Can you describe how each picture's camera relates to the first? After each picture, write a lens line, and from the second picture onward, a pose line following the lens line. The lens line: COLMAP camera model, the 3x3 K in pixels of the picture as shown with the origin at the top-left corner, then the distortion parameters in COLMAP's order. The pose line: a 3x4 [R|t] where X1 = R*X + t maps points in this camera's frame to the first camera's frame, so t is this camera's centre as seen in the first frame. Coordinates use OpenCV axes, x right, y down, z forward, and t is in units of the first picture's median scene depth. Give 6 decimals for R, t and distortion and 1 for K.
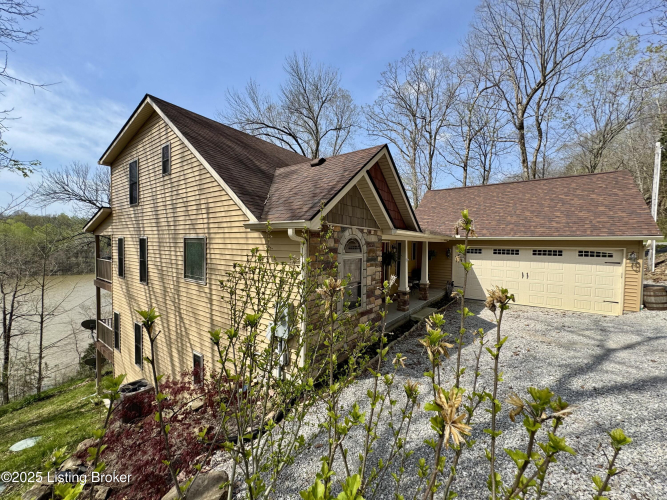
lens RADIAL K [[265.2, 0, 331.2], [0, 265.2, 250.7], [0, 0, 1]] dist [-0.004545, -0.000340]
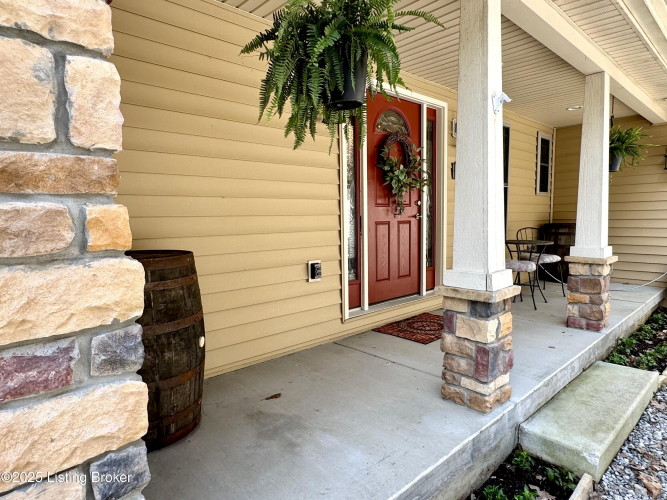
lens RADIAL K [[406.8, 0, 335.4], [0, 406.8, 250.8], [0, 0, 1]] dist [0.004520, 0.000659]
pose [[0.983897, -0.014039, -0.178186, 0.226467], [0.024522, 0.998086, 0.056766, 0.106940], [0.177048, -0.060221, 0.982358, 0.712920]]
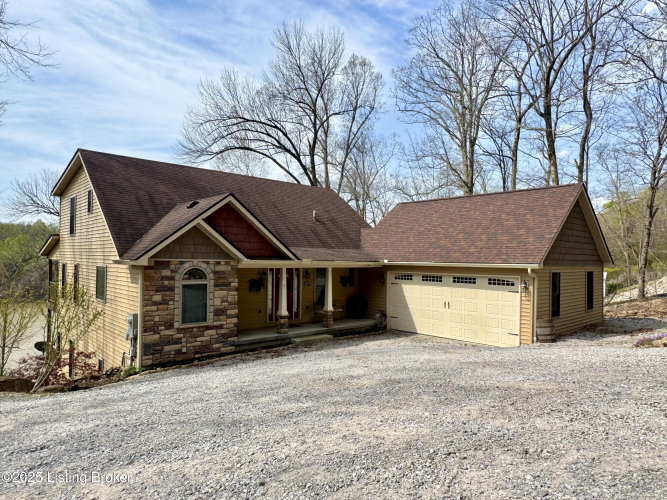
lens RADIAL K [[425.8, 0, 327.7], [0, 425.8, 253.3], [0, 0, 1]] dist [0.009354, 0.011310]
pose [[0.979881, -0.003844, -0.199545, 0.786889], [-0.004573, 0.999119, -0.041706, -0.026125], [0.199529, 0.041780, 0.979001, -0.652582]]
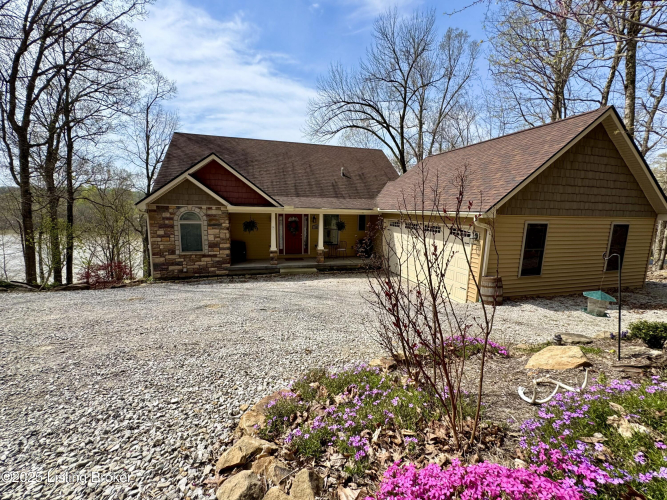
lens RADIAL K [[279.3, 0, 333.1], [0, 279.3, 250.2], [0, 0, 1]] dist [-0.001049, -0.000257]
pose [[0.794174, 0.095051, -0.600210, 1.365599], [-0.026647, 0.992189, 0.121868, -0.032545], [0.607106, -0.080791, 0.790503, 0.047507]]
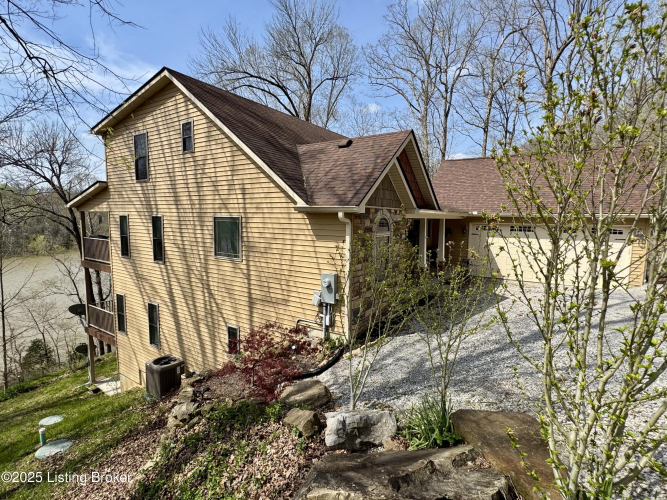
lens RADIAL K [[337.9, 0, 328.5], [0, 337.9, 251.9], [0, 0, 1]] dist [-0.007661, -0.000225]
pose [[0.999200, -0.005464, 0.039609, -0.139648], [0.002447, 0.997118, 0.075829, -0.009516], [-0.039909, -0.075672, 0.996334, -0.285659]]
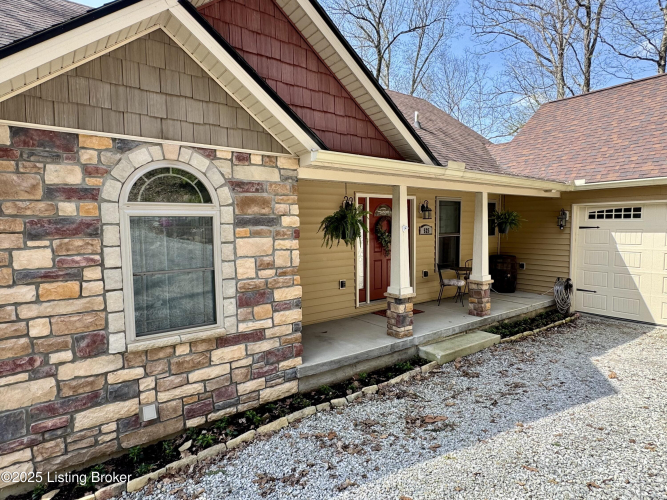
lens RADIAL K [[376.0, 0, 331.6], [0, 376.0, 253.1], [0, 0, 1]] dist [-0.003904, -0.000175]
pose [[0.955378, -0.002170, -0.295378, 0.349954], [0.016178, 0.998857, 0.044988, 0.045594], [0.294942, -0.047759, 0.954321, 0.326337]]
